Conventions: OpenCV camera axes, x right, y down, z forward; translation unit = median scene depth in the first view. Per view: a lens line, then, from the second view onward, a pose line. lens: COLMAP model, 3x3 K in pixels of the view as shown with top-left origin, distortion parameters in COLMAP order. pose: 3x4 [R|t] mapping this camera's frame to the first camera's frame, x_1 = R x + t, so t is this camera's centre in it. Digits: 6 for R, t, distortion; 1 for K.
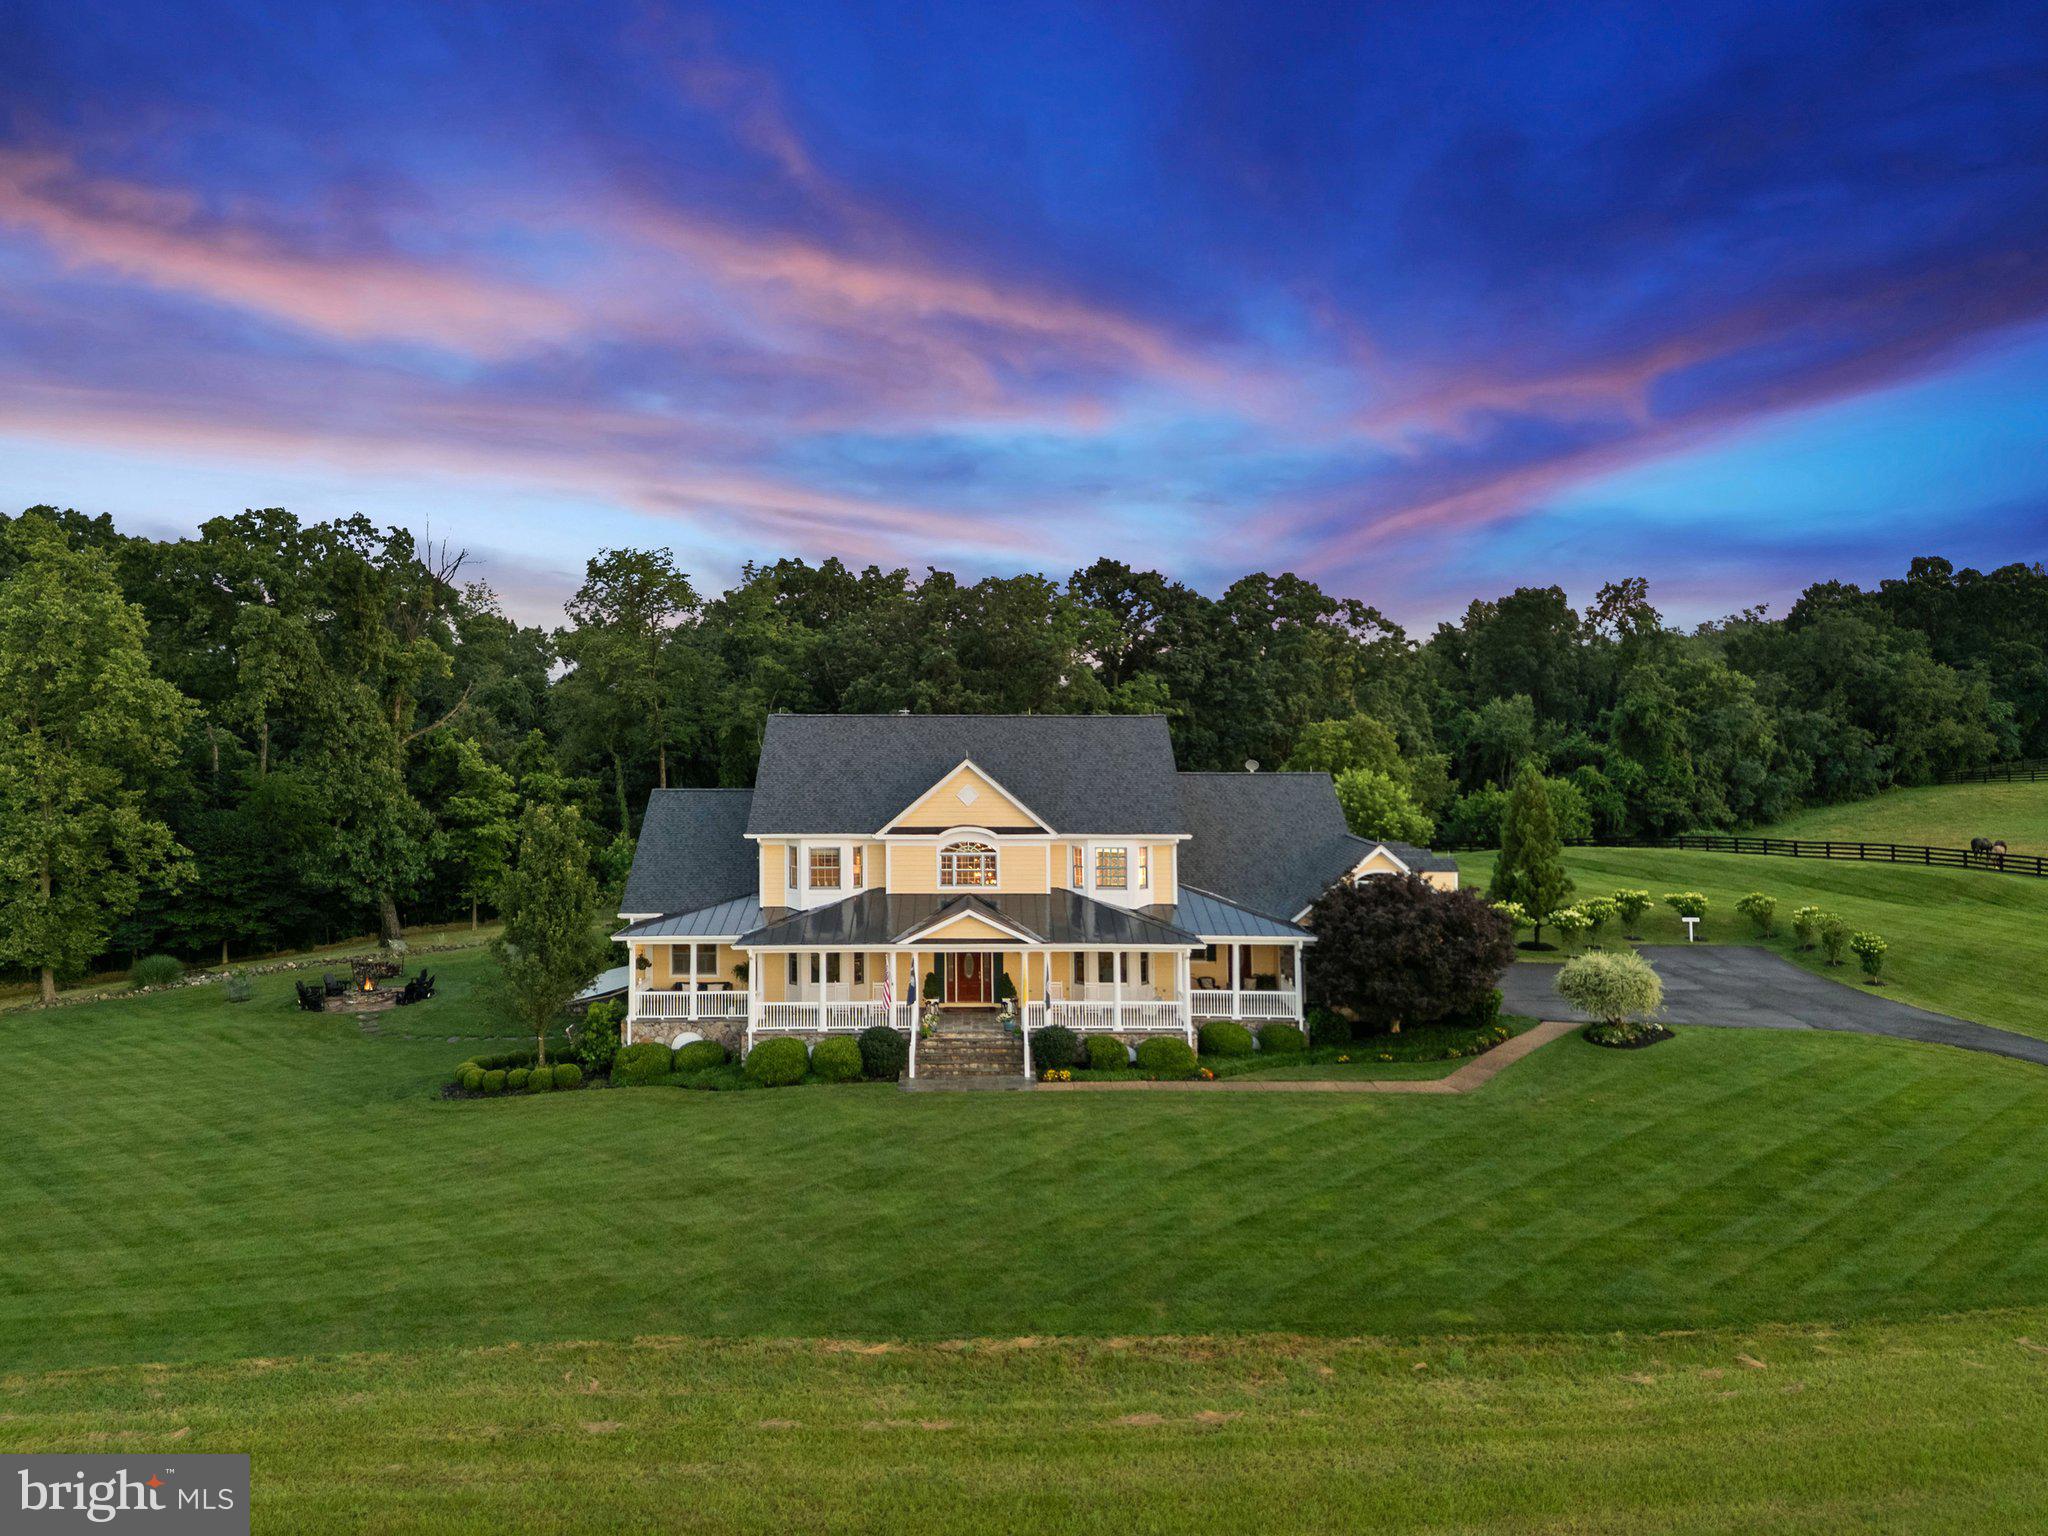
lens RADIAL K [[1425.0, 0, 1024.0], [0, 1425.0, 768.0], [0, 0, 1]] dist [0.077809, -0.078334]
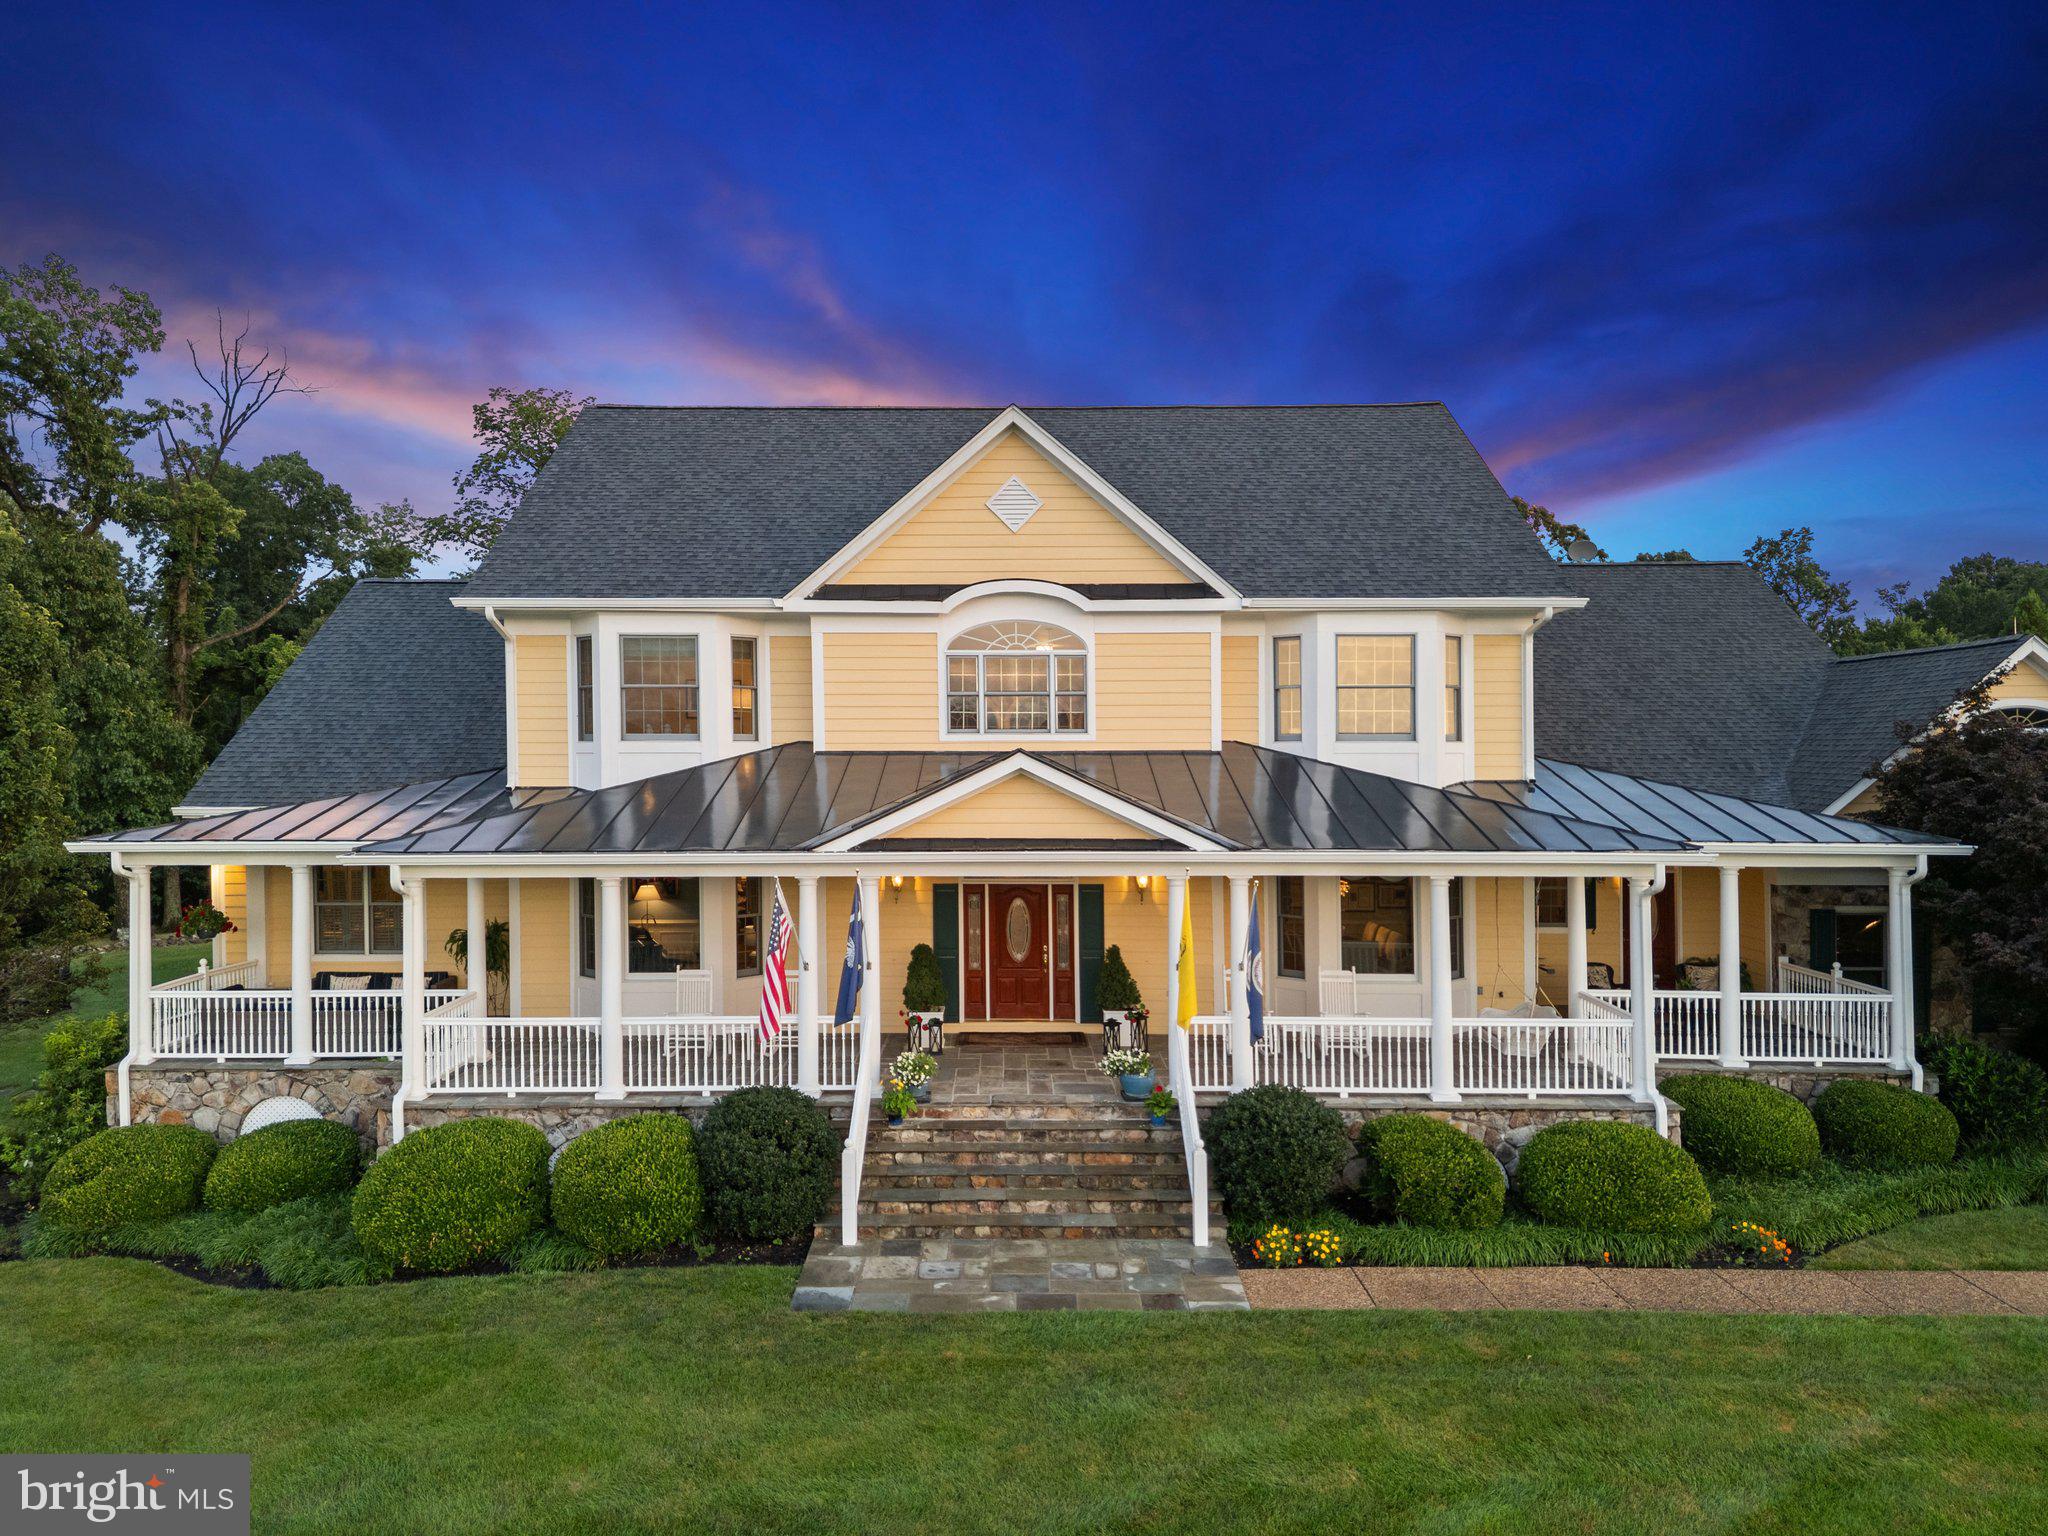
lens RADIAL K [[1425.0, 0, 1024.0], [0, 1425.0, 768.0], [0, 0, 1]] dist [0.077809, -0.078334]
pose [[0.999657, -0.001863, -0.026135, -0.028921], [0.001353, 0.999809, -0.019519, 0.110548], [0.026166, 0.019477, 0.999468, 0.653787]]
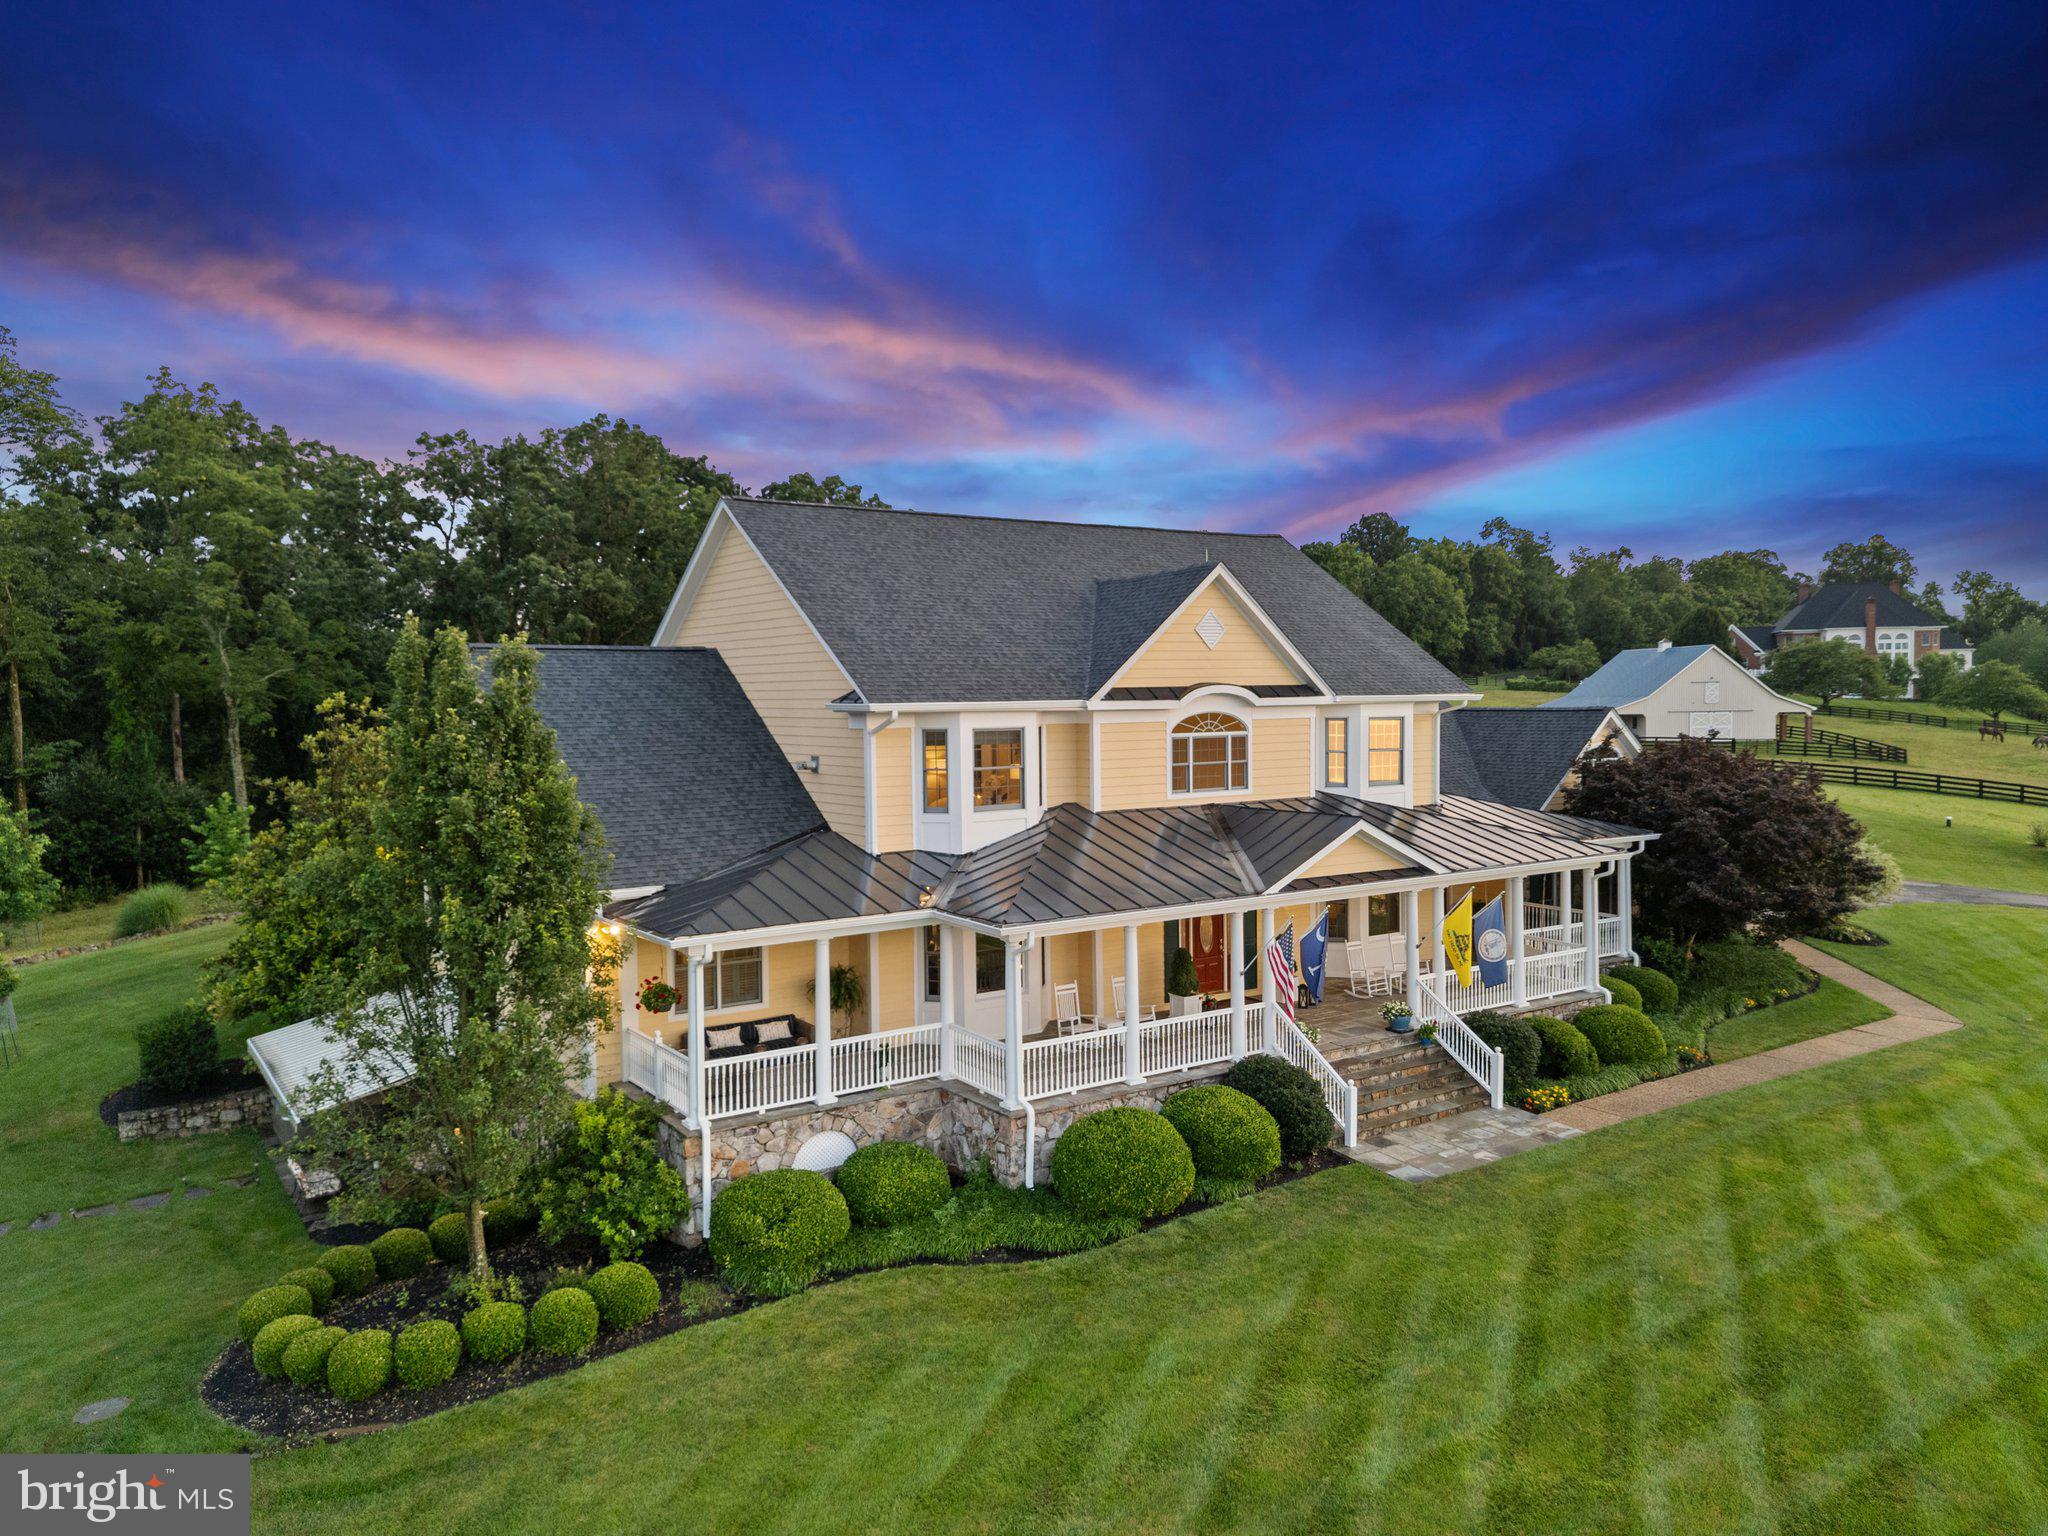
lens RADIAL K [[1400.8, 0, 1032.2], [0, 1400.8, 717.3], [0, 0, 1]] dist [0.038720, -0.000922]
pose [[0.841692, -0.019056, 0.539621, -0.440081], [0.026989, 0.999613, -0.006796, 0.060806], [-0.539282, 0.020284, 0.841881, 0.619687]]
